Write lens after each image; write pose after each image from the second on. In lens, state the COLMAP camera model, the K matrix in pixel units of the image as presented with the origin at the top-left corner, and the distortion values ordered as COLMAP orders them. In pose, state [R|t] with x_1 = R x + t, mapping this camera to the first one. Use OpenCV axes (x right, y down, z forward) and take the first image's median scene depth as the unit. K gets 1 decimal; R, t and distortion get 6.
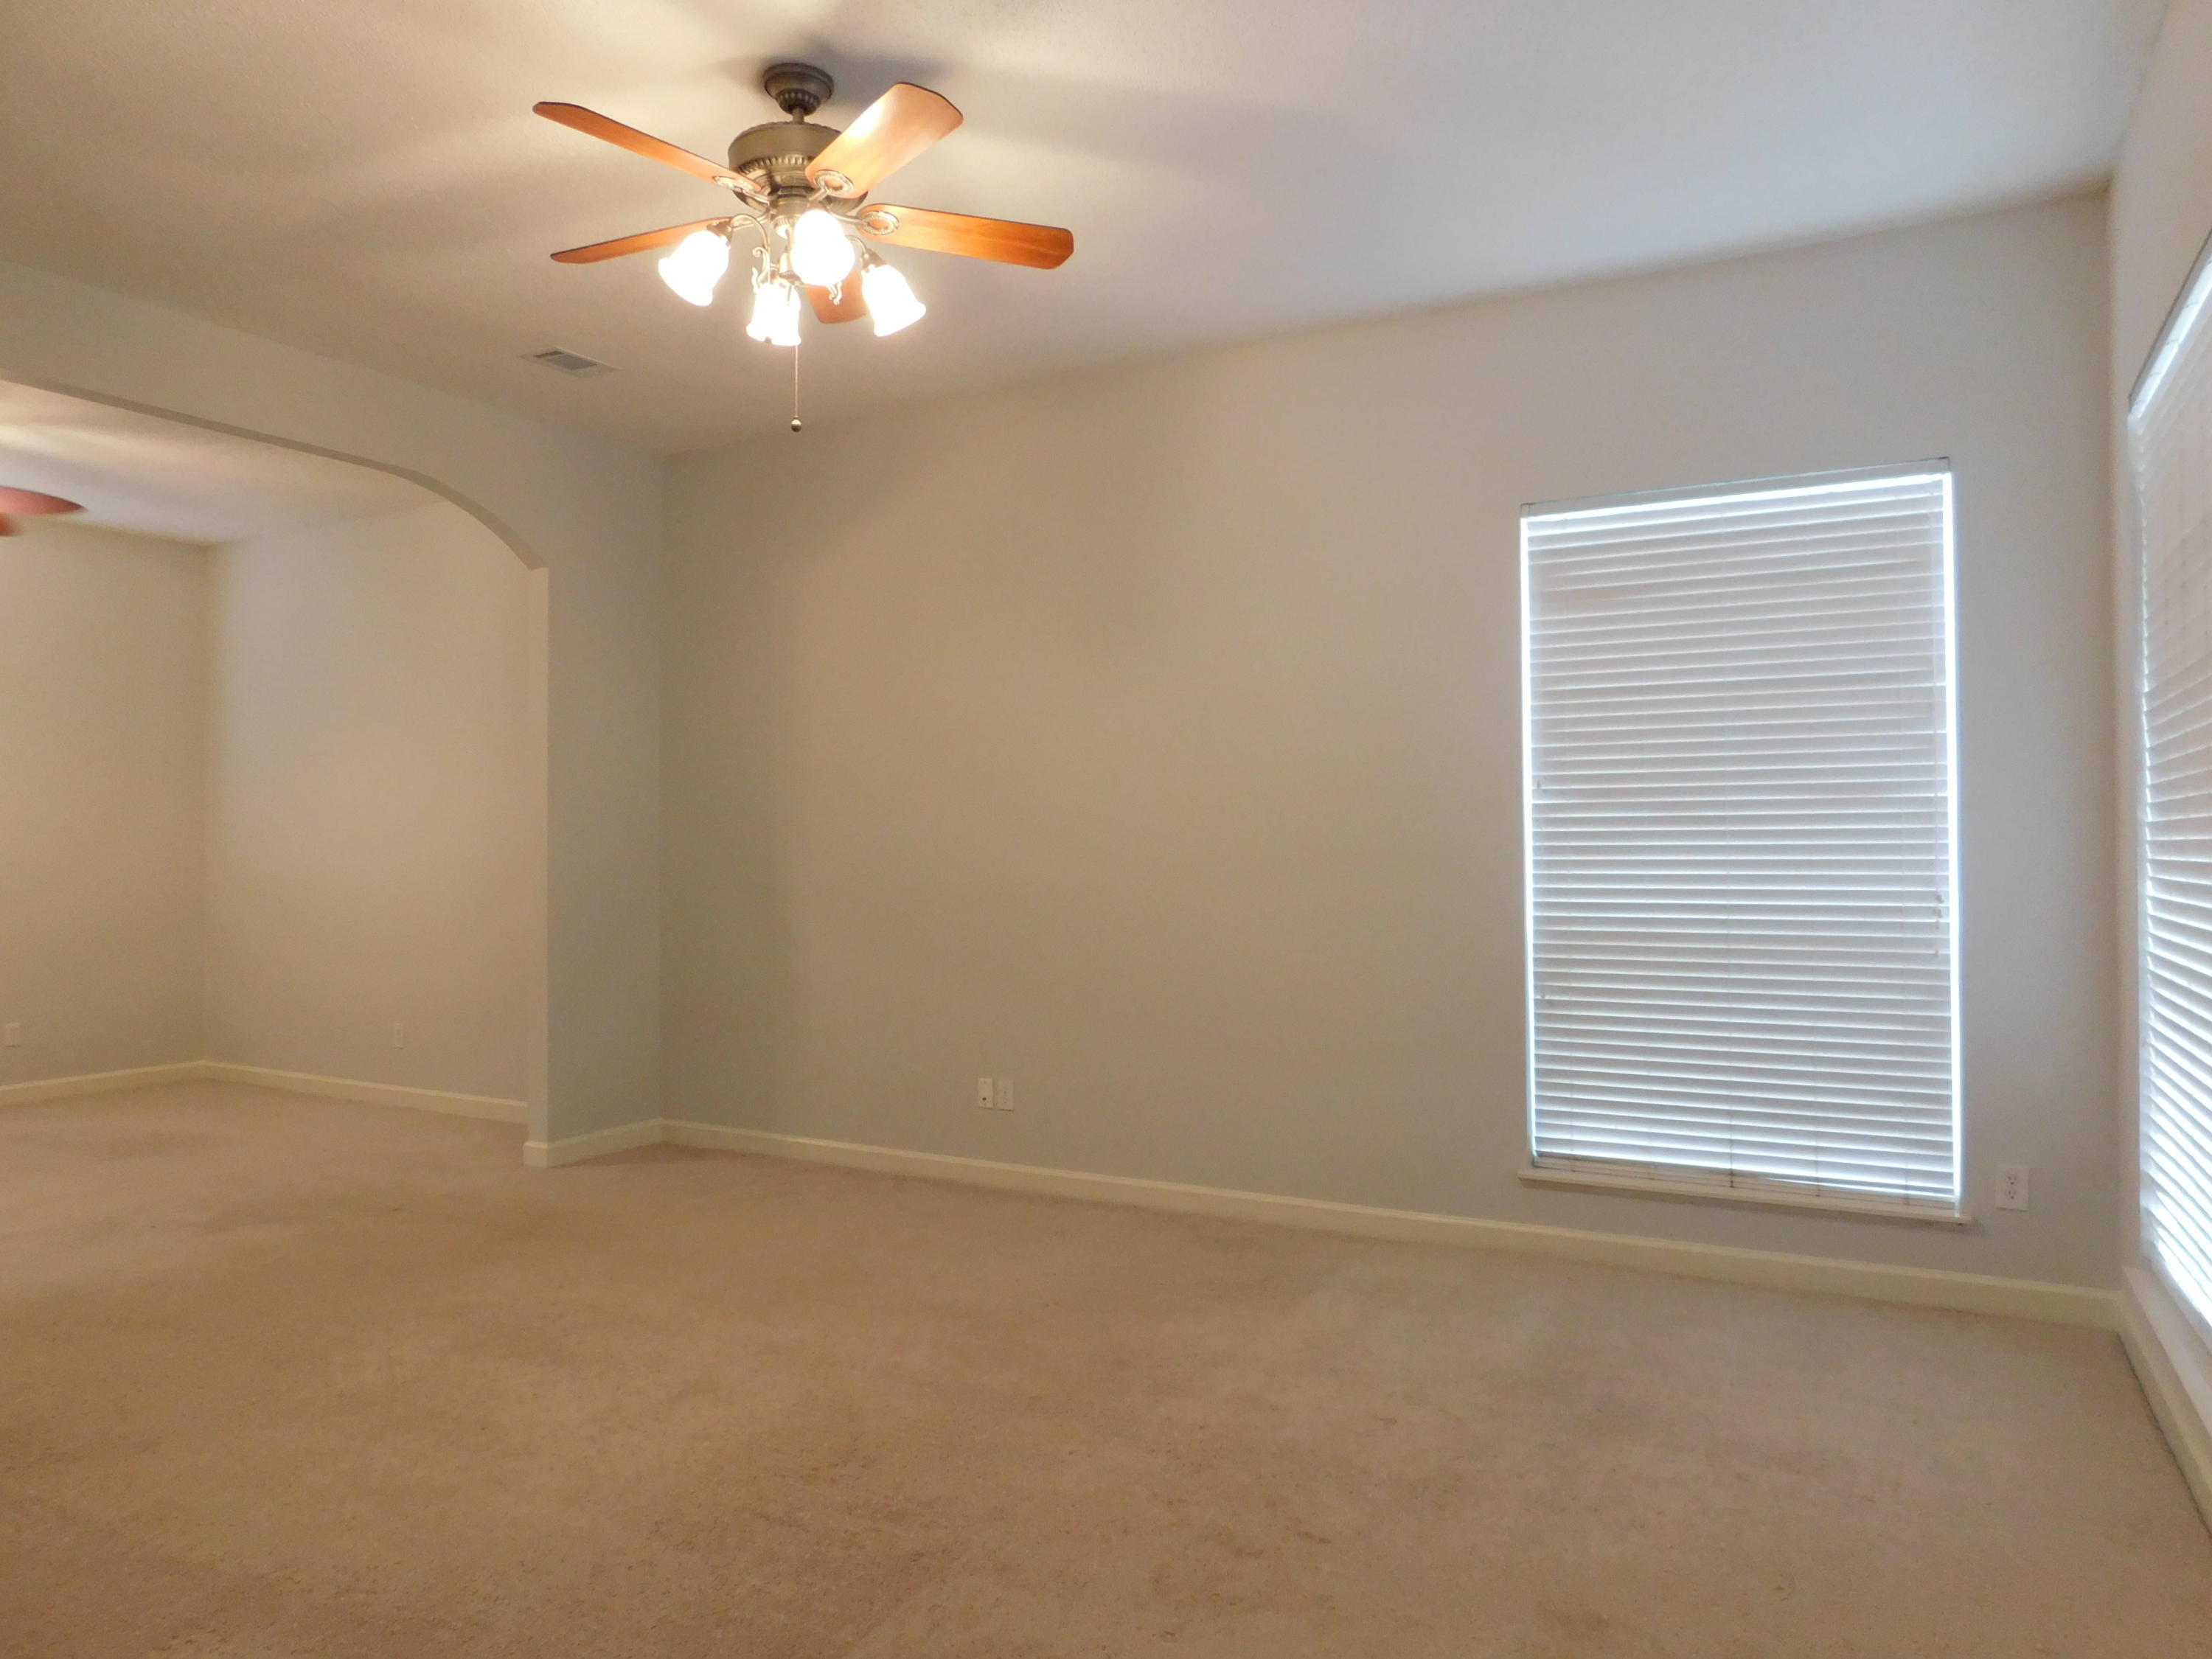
lens RADIAL K [[1455.6, 0, 1106.0], [0, 1455.6, 829.5], [0, 0, 1]] dist [-0.070759, 0.046741]
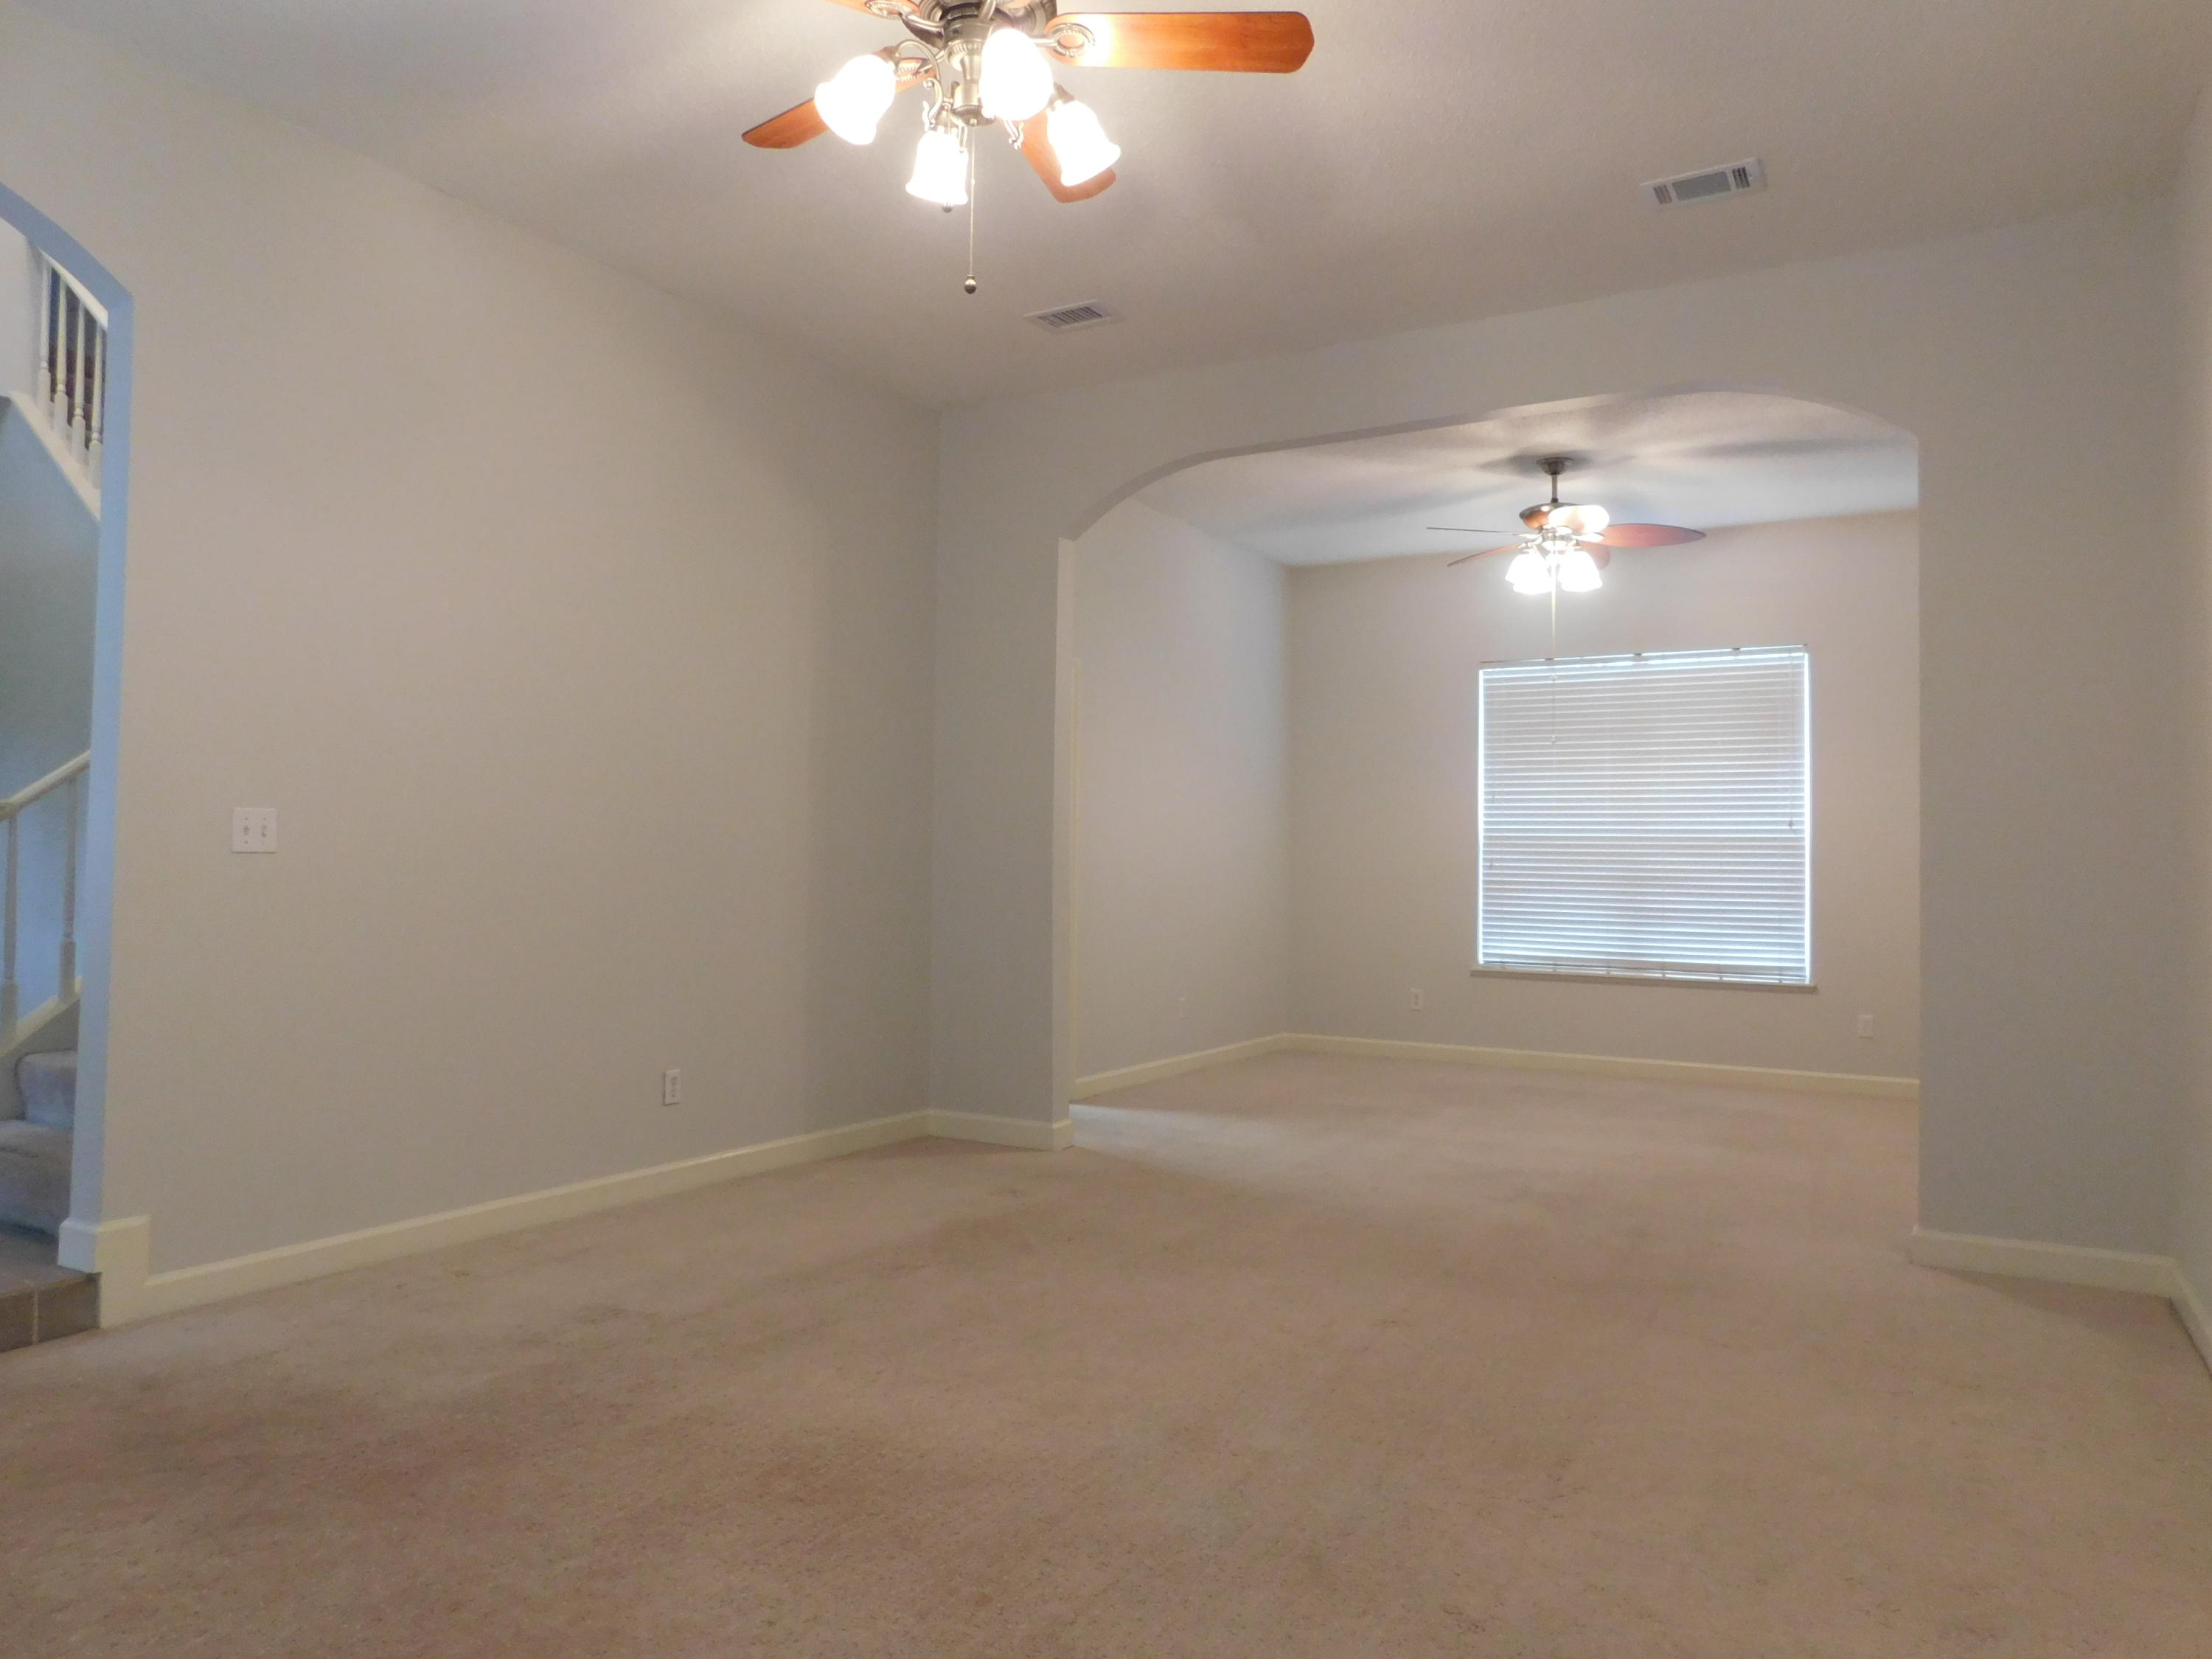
lens RADIAL K [[1455.6, 0, 1106.0], [0, 1455.6, 829.5], [0, 0, 1]] dist [-0.070759, 0.046741]
pose [[-0.022962, -0.022498, -0.999483, 0.390398], [-0.002307, 0.999745, -0.022451, 0.039565], [0.999734, 0.001790, -0.023009, 0.689283]]
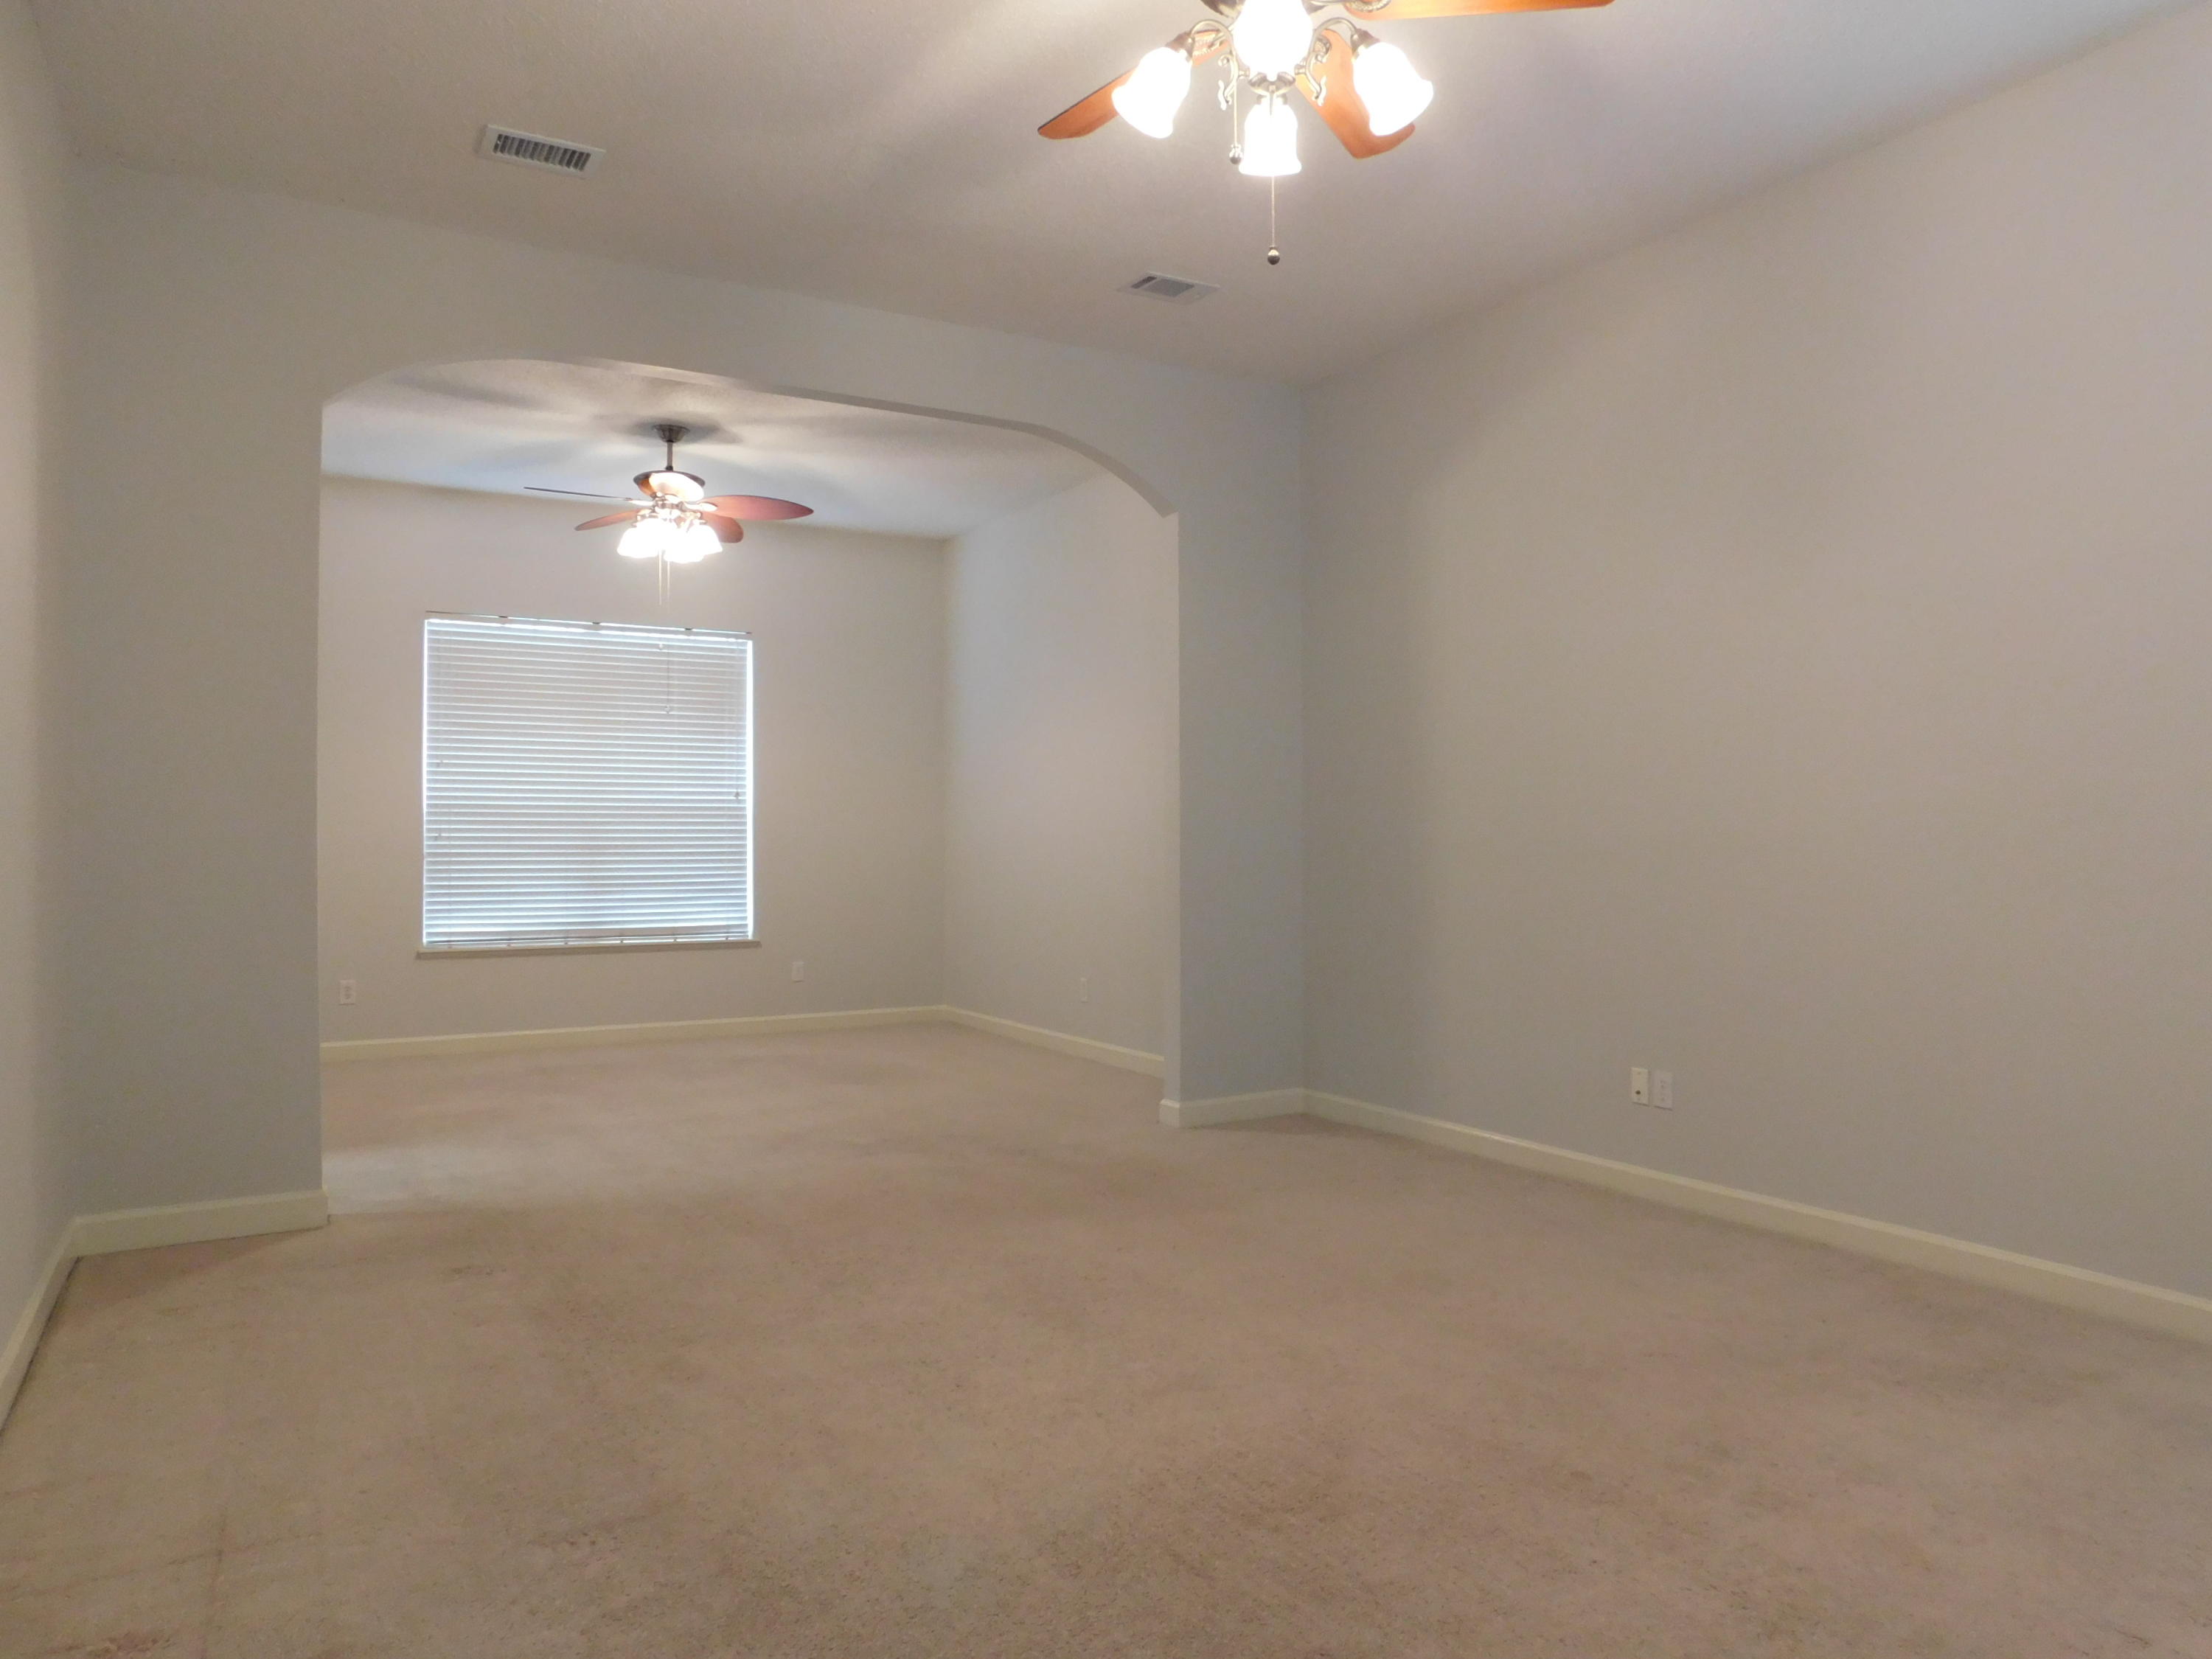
lens RADIAL K [[1455.6, 0, 1106.0], [0, 1455.6, 829.5], [0, 0, 1]] dist [-0.070759, 0.046741]
pose [[0.860456, -0.001983, -0.509521, 0.081353], [0.006227, 0.999959, 0.006625, 0.029791], [0.509487, -0.008873, 0.860433, 0.147131]]
